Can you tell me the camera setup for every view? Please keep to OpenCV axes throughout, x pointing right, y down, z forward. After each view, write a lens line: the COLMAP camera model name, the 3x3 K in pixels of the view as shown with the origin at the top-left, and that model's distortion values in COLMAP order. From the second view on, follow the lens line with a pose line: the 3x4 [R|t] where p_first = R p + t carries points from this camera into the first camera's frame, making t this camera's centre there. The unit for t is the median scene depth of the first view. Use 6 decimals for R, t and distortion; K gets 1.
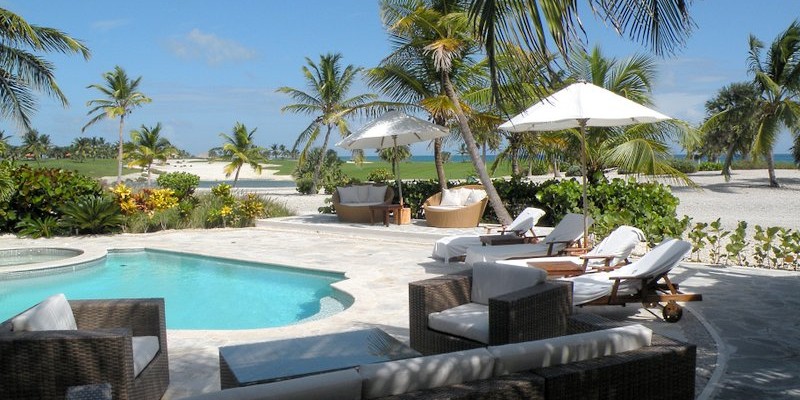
lens RADIAL K [[662.7, 0, 413.2], [0, 662.7, 215.2], [0, 0, 1]] dist [-0.152551, 0.158791]
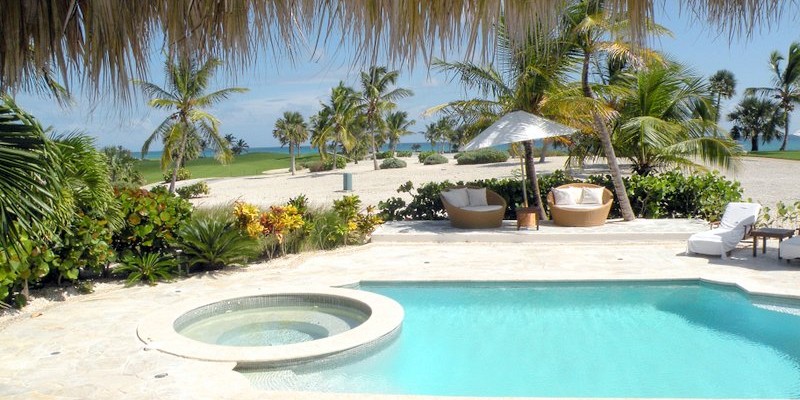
lens RADIAL K [[644.3, 0, 414.3], [0, 644.3, 210.5], [0, 0, 1]] dist [-0.156082, 0.143575]
pose [[0.900485, -0.063175, 0.430275, -0.610087], [0.059971, 0.997979, 0.021018, -0.042714], [-0.430733, 0.006878, 0.902453, 0.242515]]
